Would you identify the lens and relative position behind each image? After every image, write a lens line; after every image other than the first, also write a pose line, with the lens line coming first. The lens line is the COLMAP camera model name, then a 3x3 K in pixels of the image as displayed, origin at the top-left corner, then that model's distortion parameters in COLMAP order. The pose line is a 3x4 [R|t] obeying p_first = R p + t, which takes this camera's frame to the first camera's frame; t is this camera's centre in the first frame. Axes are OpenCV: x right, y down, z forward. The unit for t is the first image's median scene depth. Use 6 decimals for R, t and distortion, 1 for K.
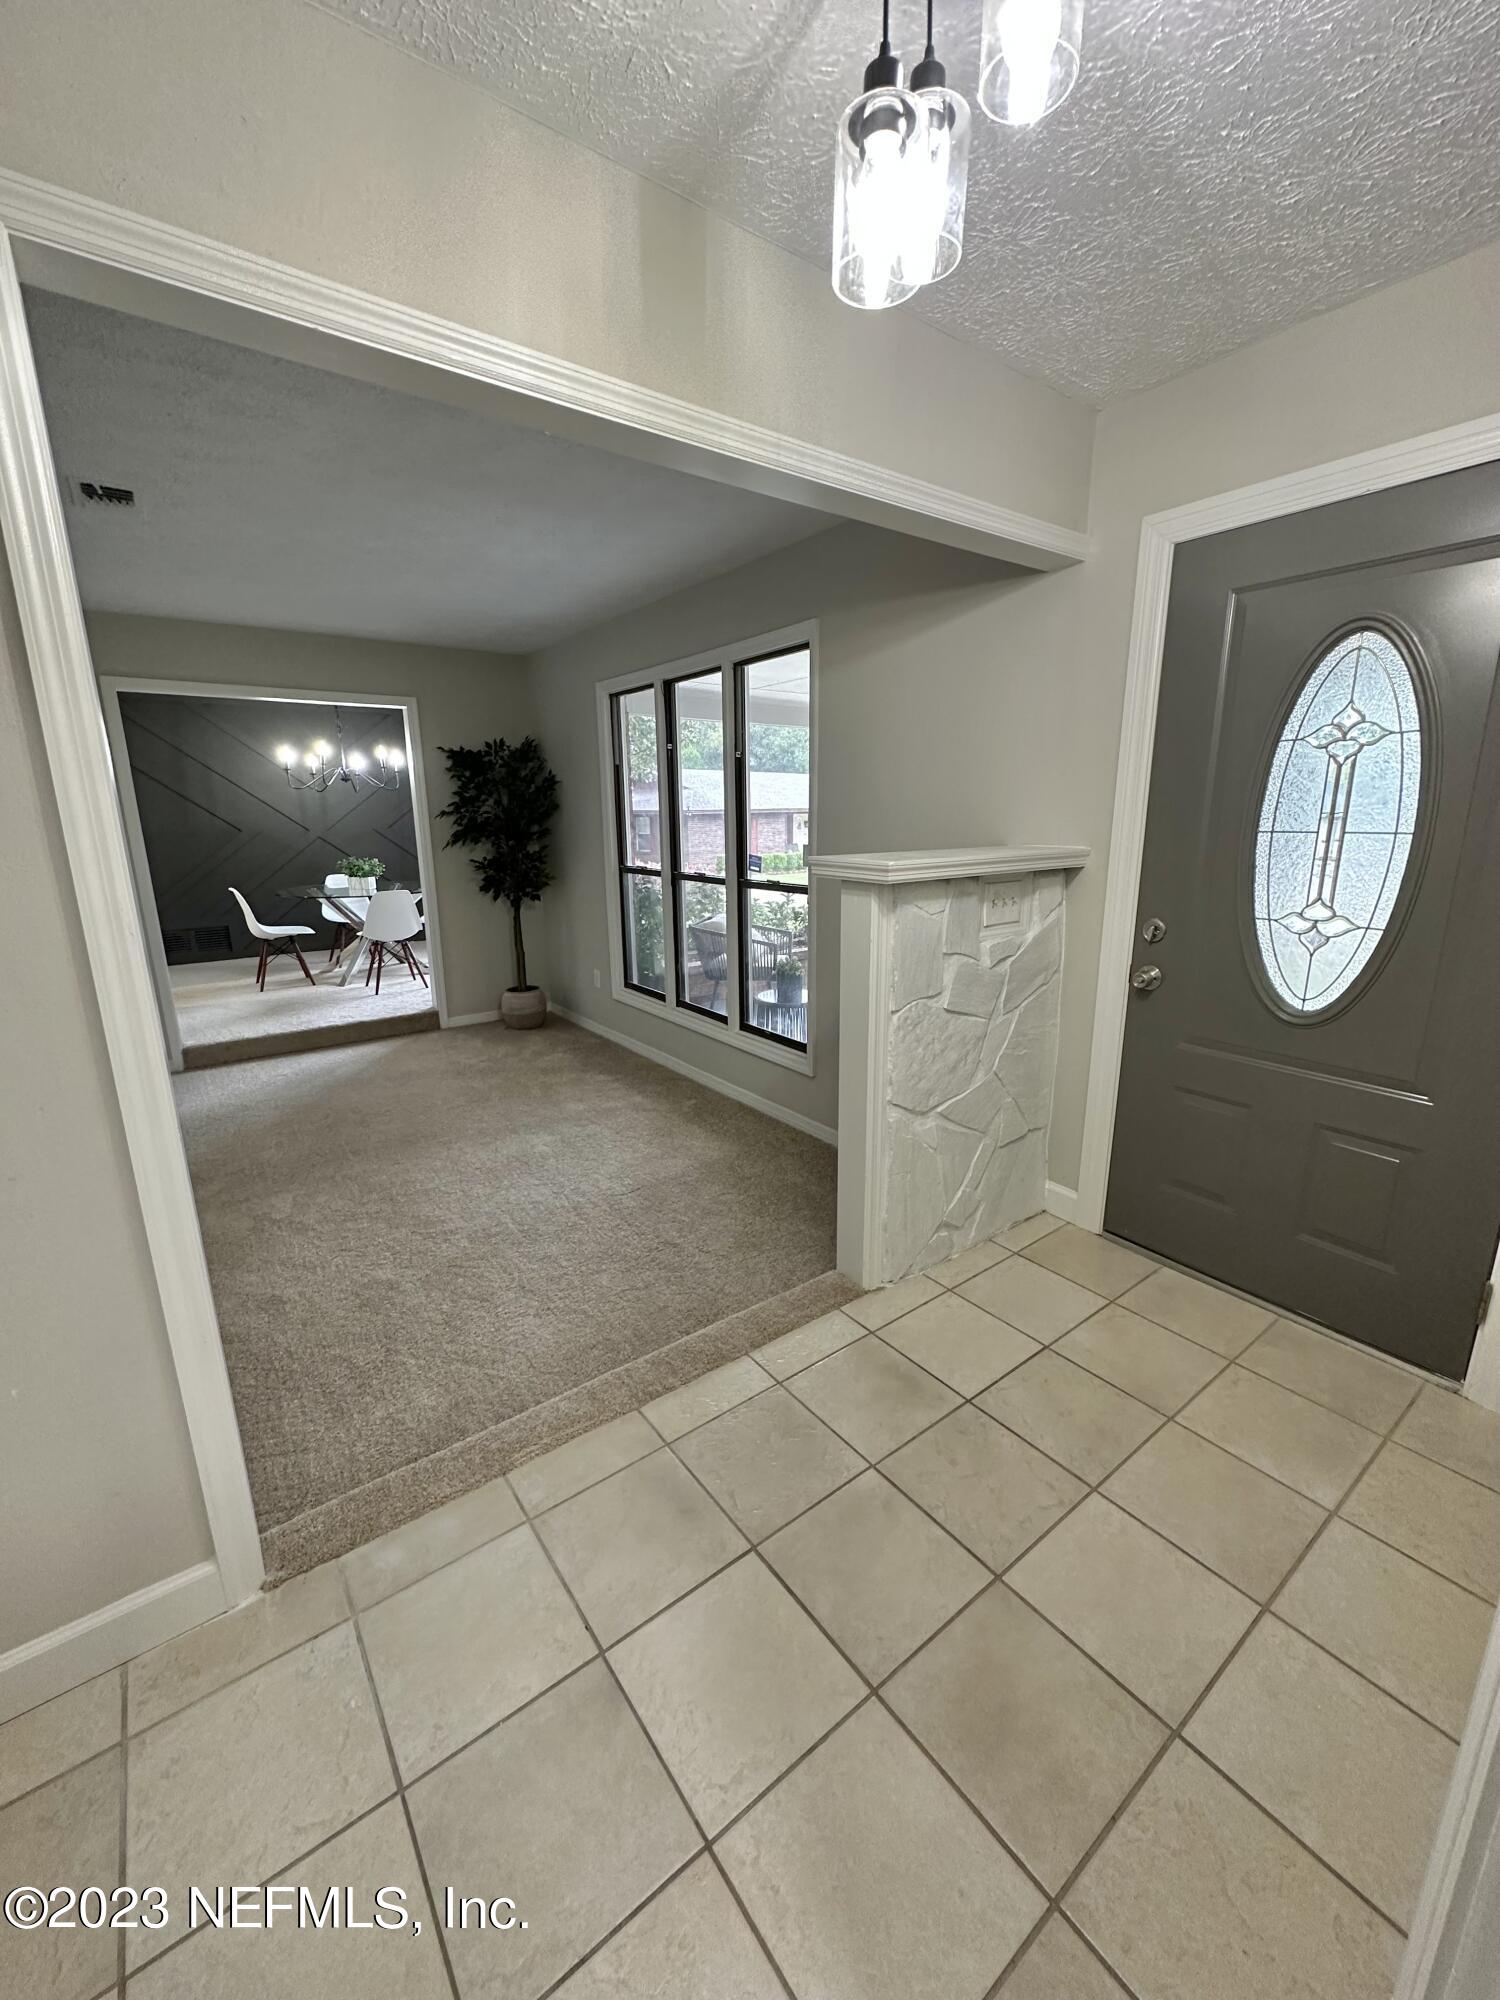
lens RADIAL K [[798.9, 0, 750.0], [0, 798.9, 1000.0], [0, 0, 1]] dist [0.002149, 0.000059]
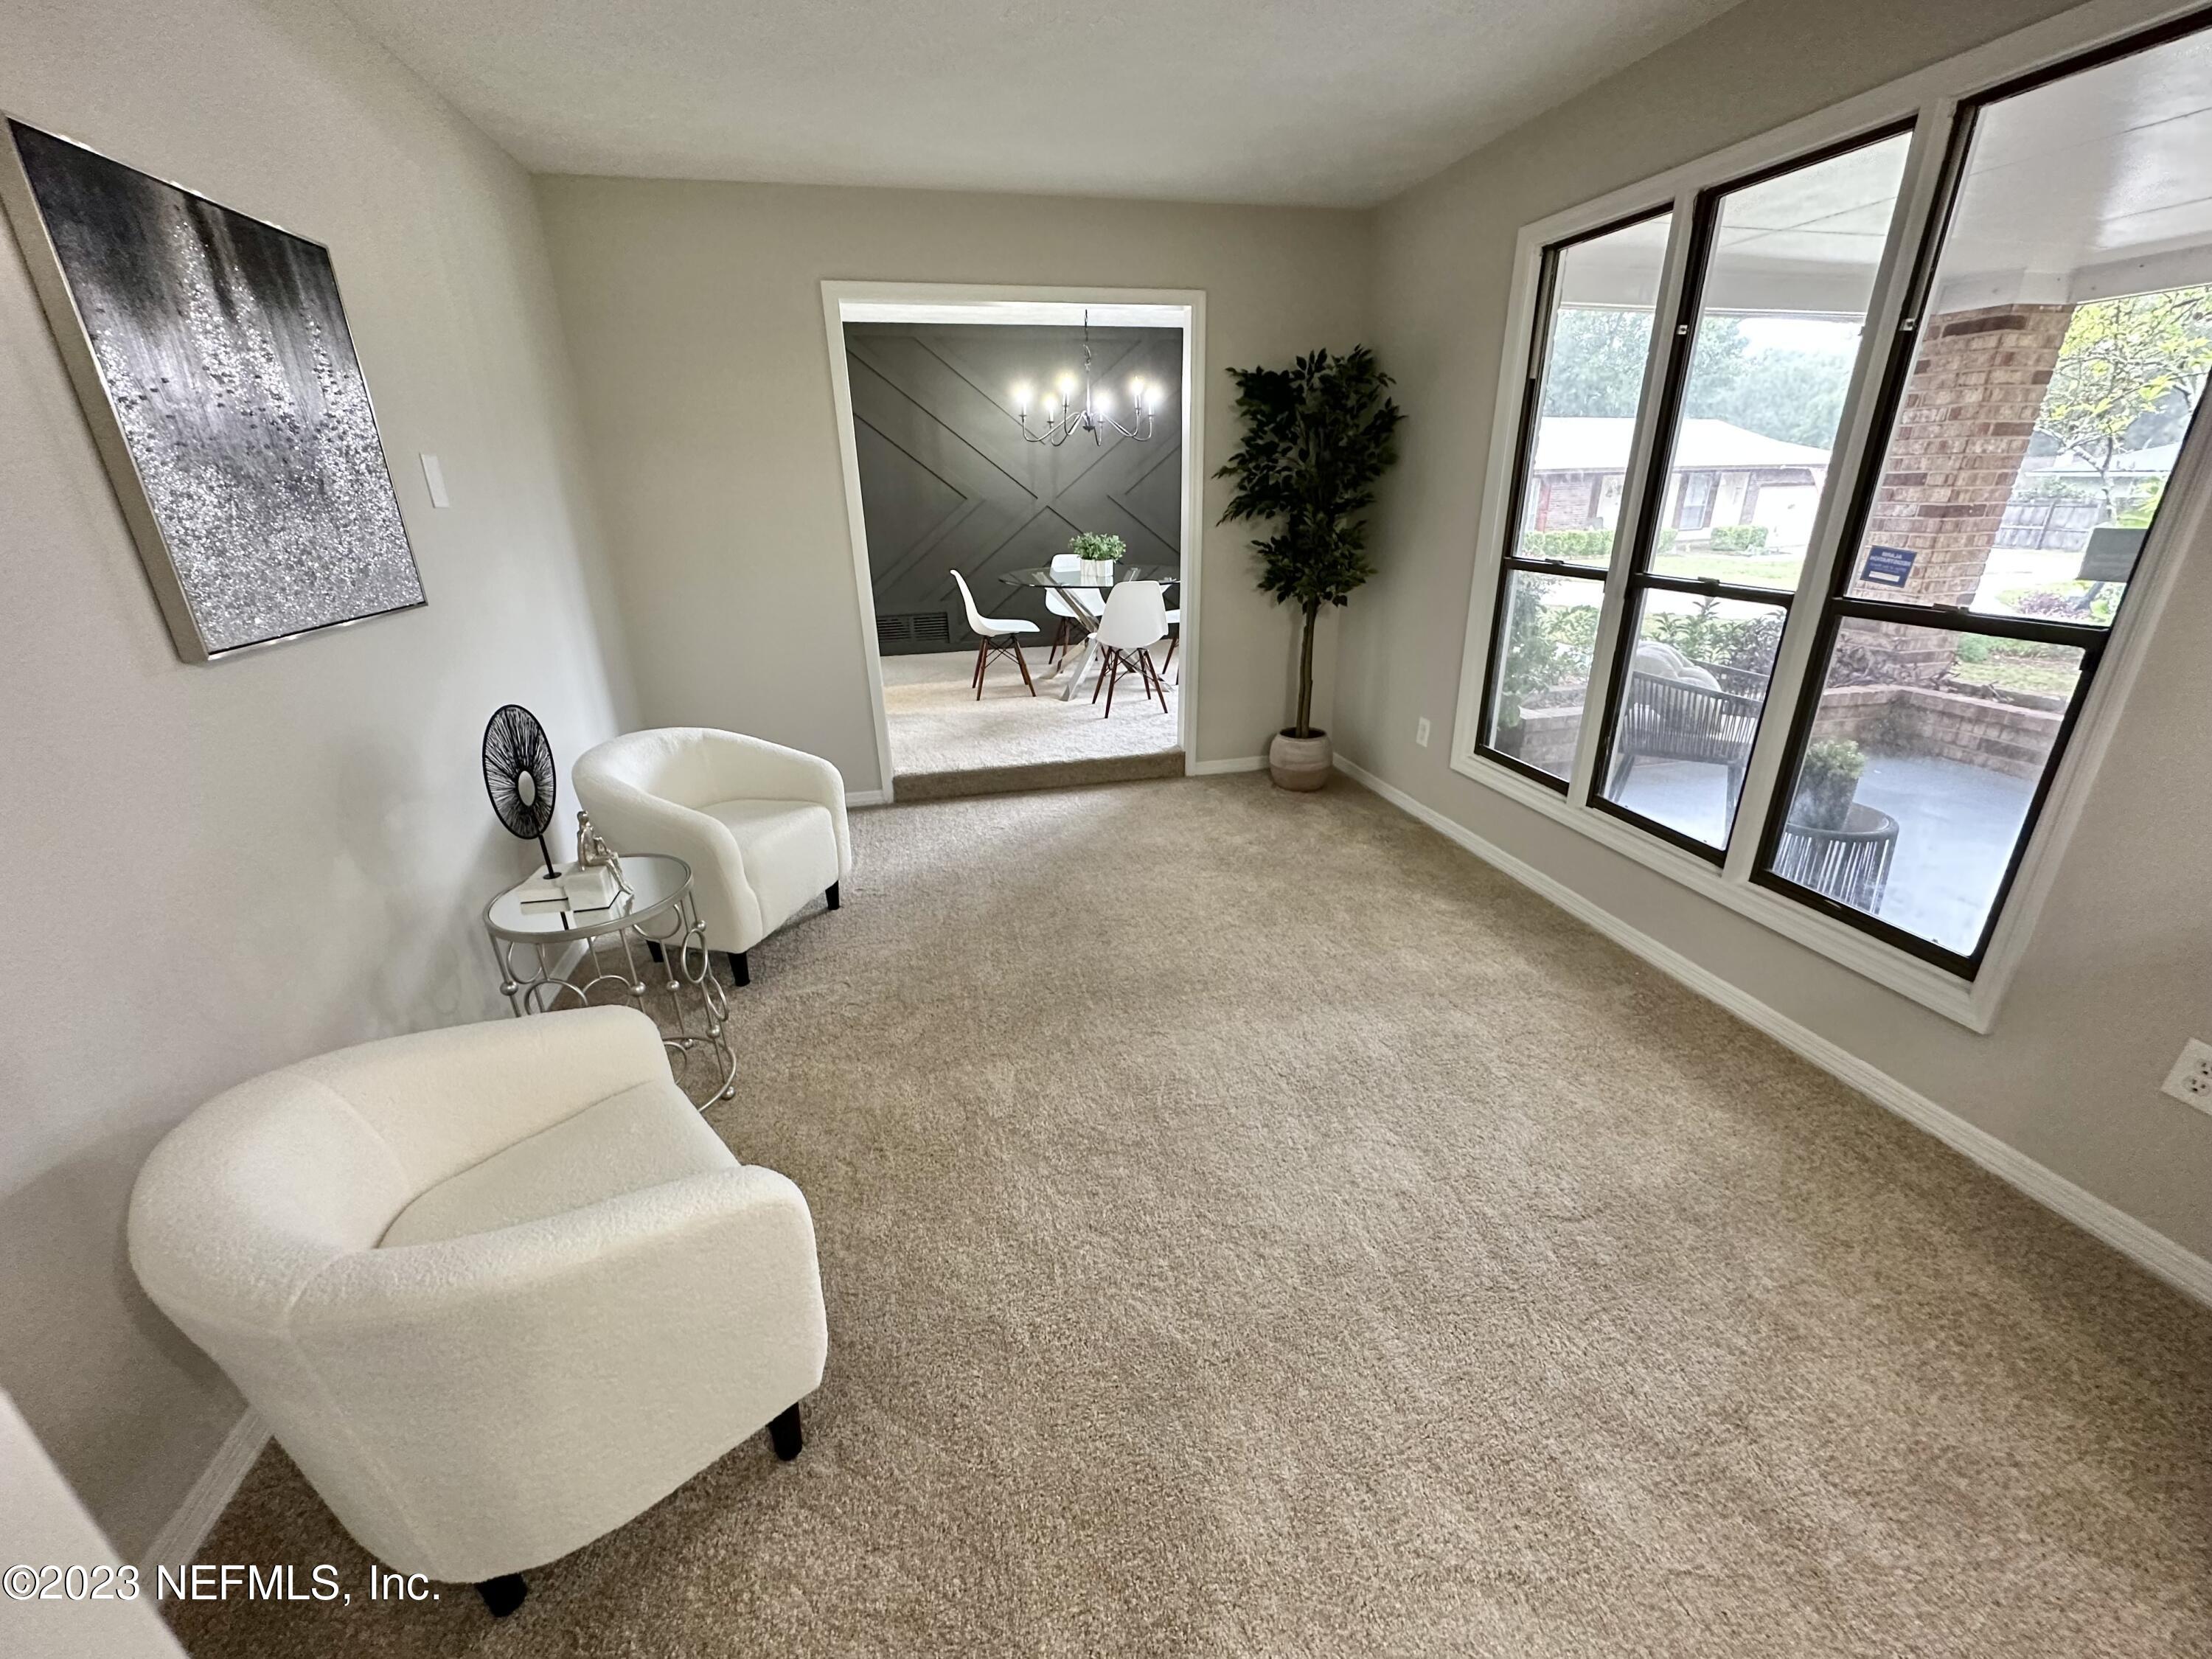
lens RADIAL K [[884.1, 0, 1106.0], [0, 884.1, 829.5], [0, 0, 1]] dist [-0.007003, 0.000896]
pose [[0.919836, 0.137227, -0.367519, -0.155661], [-0.081055, 0.983090, 0.164207, -0.046716], [0.383838, -0.121254, 0.915405, 0.228034]]
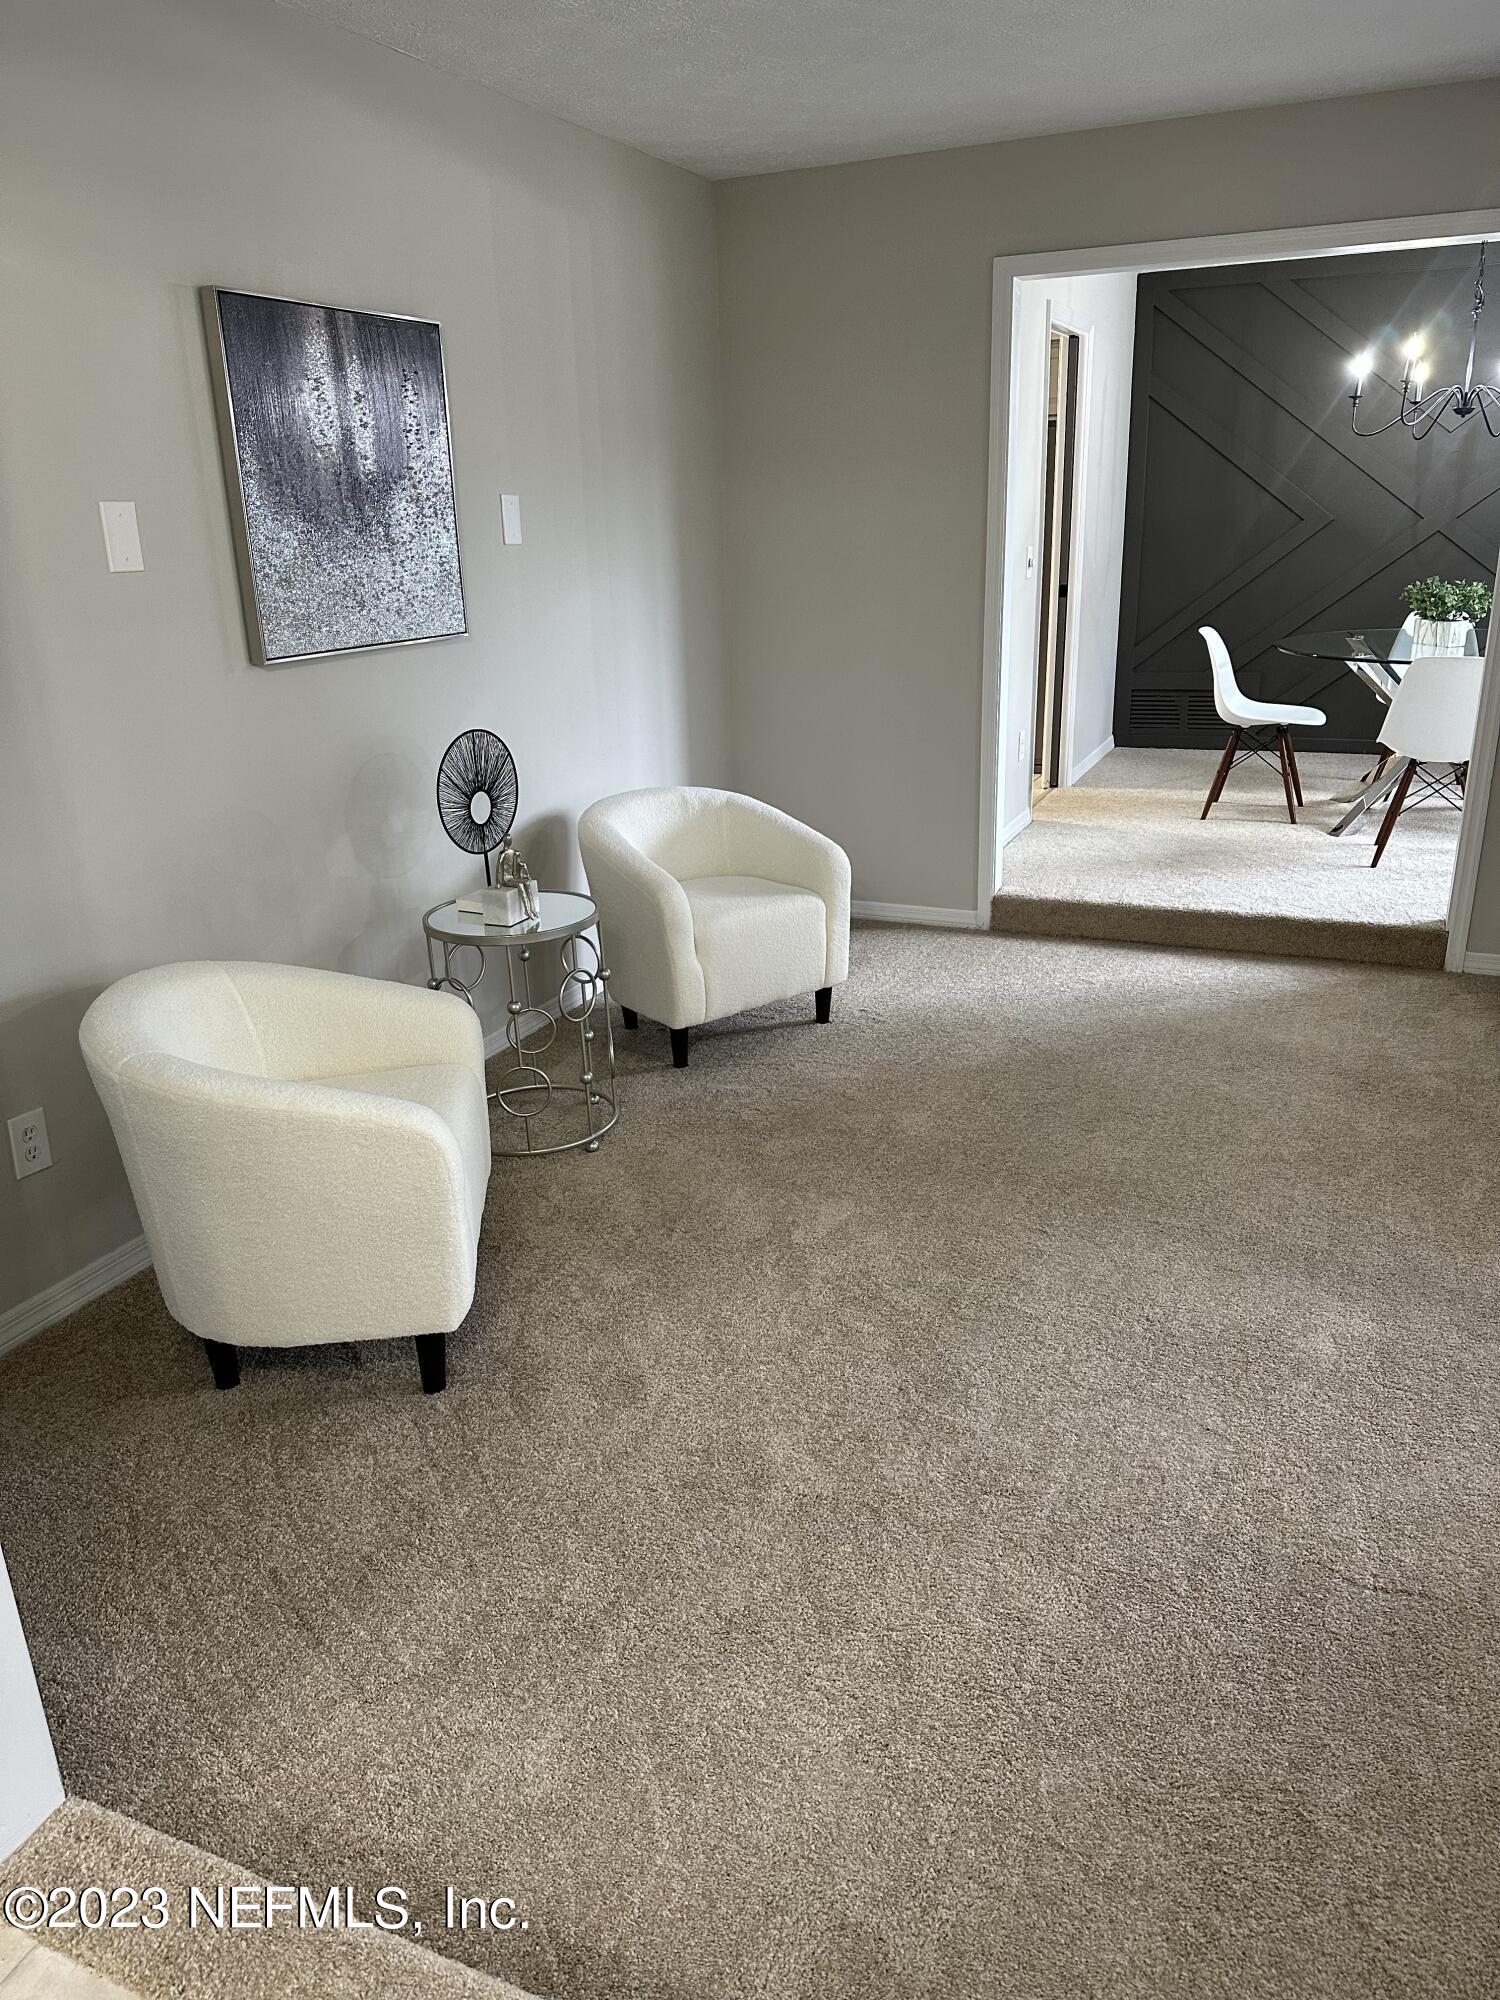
lens RADIAL K [[1393.5, 0, 750.0], [0, 1393.5, 1000.0], [0, 0, 1]] dist [0.147886, -0.259773]
pose [[0.497249, 0.284076, -0.819783, 0.096549], [-0.176558, 0.958238, 0.224961, -0.065314], [0.849453, 0.032877, 0.526639, 0.244300]]
